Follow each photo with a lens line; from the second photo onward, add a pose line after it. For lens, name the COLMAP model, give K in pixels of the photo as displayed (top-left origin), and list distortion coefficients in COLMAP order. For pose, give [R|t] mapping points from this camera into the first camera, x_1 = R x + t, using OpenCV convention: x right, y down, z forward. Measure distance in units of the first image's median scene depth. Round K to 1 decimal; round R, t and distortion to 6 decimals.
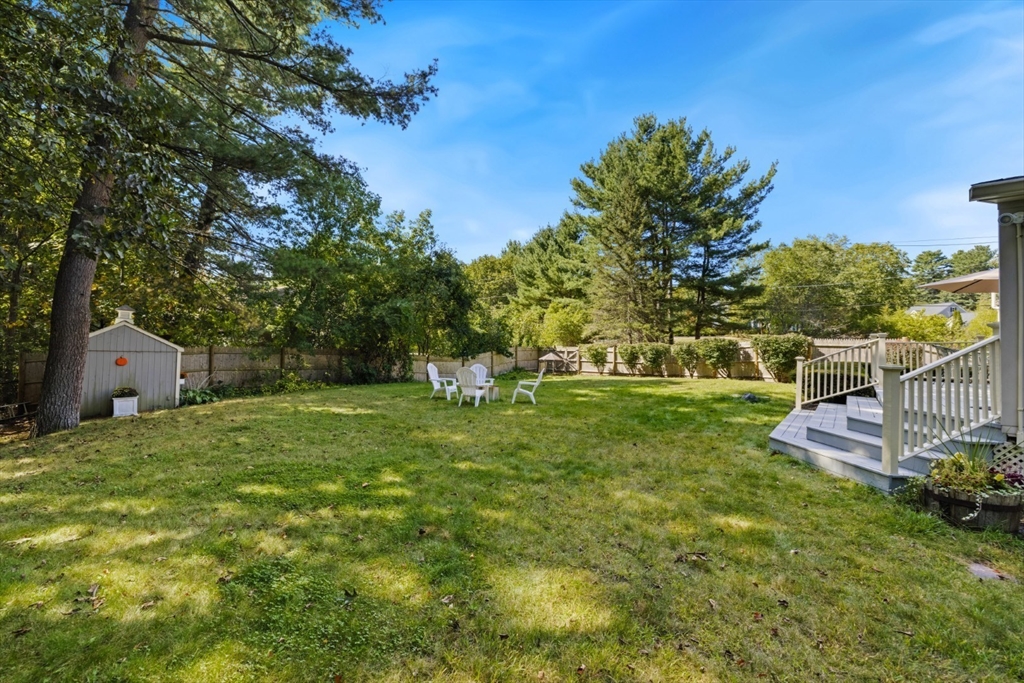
lens RADIAL K [[423.8, 0, 511.4], [0, 423.8, 339.3], [0, 0, 1]] dist [0.000463, 0.000095]
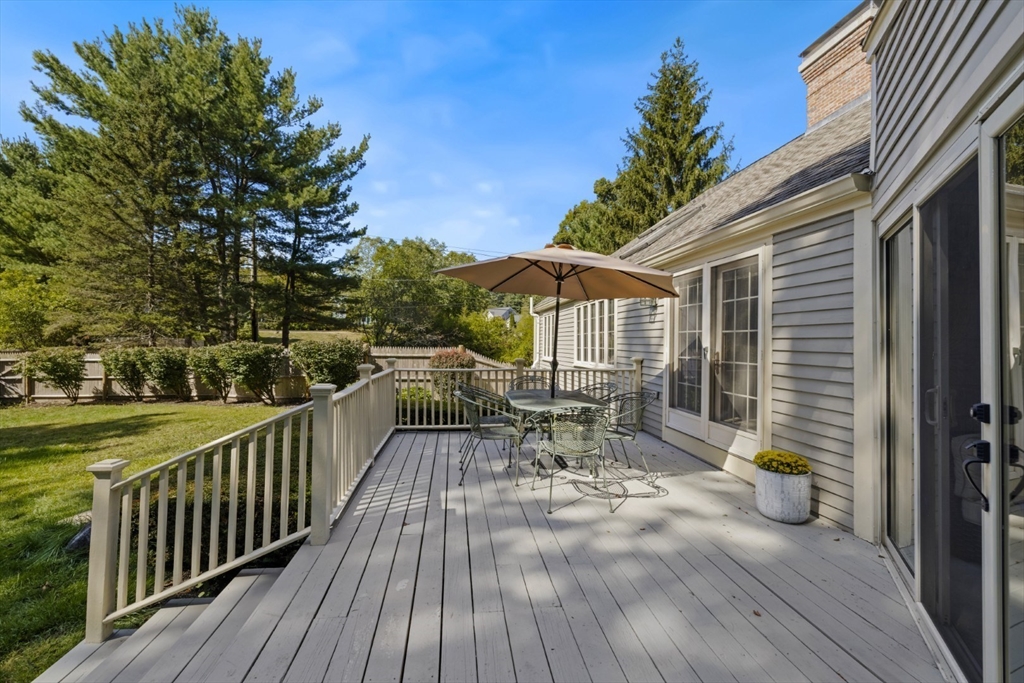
lens RADIAL K [[423.8, 0, 511.4], [0, 423.8, 339.3], [0, 0, 1]] dist [0.000463, 0.000095]
pose [[0.691412, -0.002302, 0.722457, 0.171418], [-0.012201, 0.999815, 0.014862, -0.013278], [-0.722358, -0.019091, 0.691256, 0.153312]]
